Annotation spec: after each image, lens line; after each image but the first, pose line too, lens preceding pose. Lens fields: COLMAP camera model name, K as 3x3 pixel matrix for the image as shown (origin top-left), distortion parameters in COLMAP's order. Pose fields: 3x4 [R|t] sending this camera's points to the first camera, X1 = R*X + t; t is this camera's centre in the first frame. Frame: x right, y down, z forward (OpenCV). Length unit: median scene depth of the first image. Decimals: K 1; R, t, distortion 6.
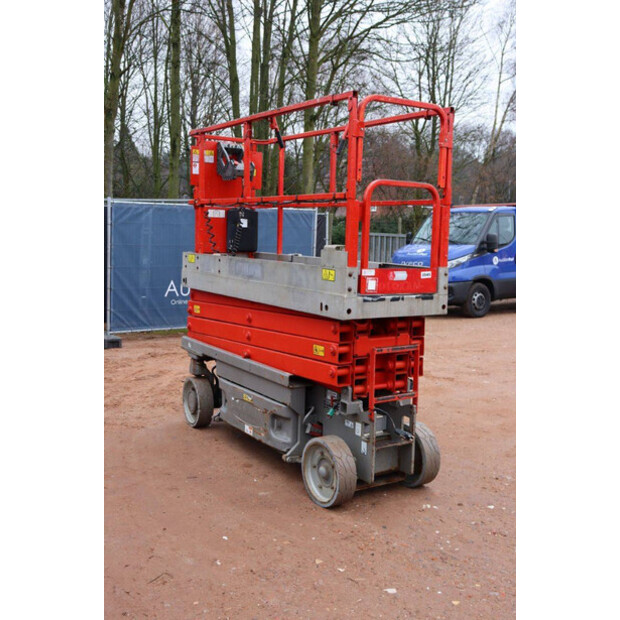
lens RADIAL K [[693.0, 0, 314.8], [0, 693.0, 313.2], [0, 0, 1]] dist [-0.007910, 0.000000]
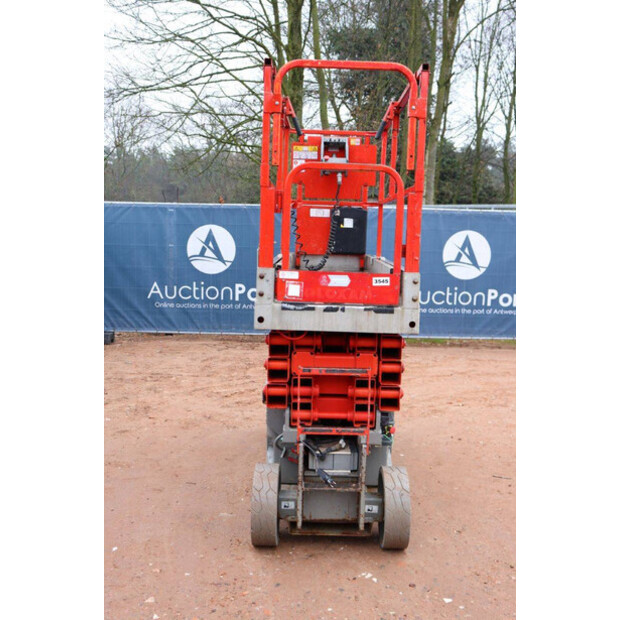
lens RADIAL K [[693.0, 0, 315.4], [0, 693.0, 310.6], [0, 0, 1]] dist [-0.007910, 0.000000]
pose [[0.837036, 0.058135, -0.544051, 0.529445], [-0.067873, 0.997692, 0.002185, -0.018933], [0.542922, 0.035097, 0.839050, 0.303252]]
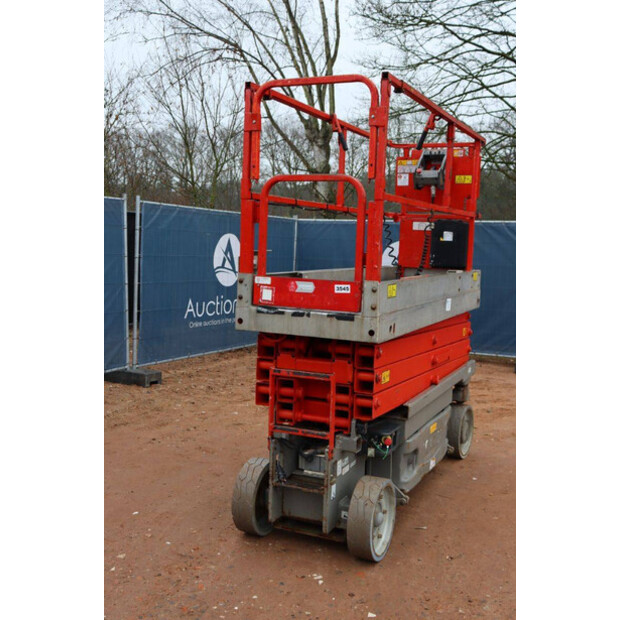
lens RADIAL K [[693.0, 0, 314.3], [0, 693.0, 310.3], [0, 0, 1]] dist [-0.007910, 0.000000]
pose [[0.532685, 0.071499, -0.843288, 0.822367], [-0.113270, 0.993483, 0.012683, -0.037188], [0.838699, 0.088763, 0.537312, 0.547889]]
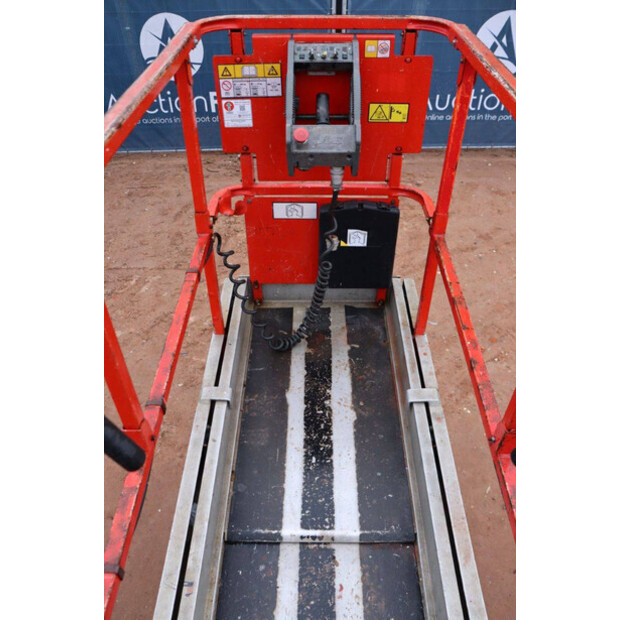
lens RADIAL K [[508.2, 0, 312.6], [0, 508.2, 305.8], [0, 0, 1]] dist [-0.070094, 0.024817]
pose [[0.834270, 0.331944, -0.440234, 0.037703], [-0.035941, 0.829501, 0.557347, -0.386295], [0.550183, -0.449156, 0.703959, 1.077229]]
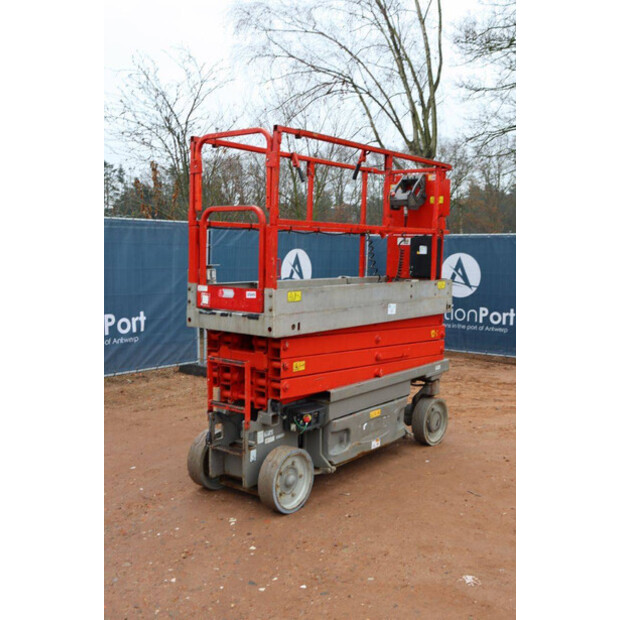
lens RADIAL K [[654.2, 0, 312.8], [0, 654.2, 312.5], [0, 0, 1]] dist [-0.040426, 0.000000]
pose [[0.325168, 0.065319, -0.943398, 1.100778], [-0.114353, 0.993007, 0.029339, -0.067918], [0.938717, 0.098340, 0.330364, 0.773555]]
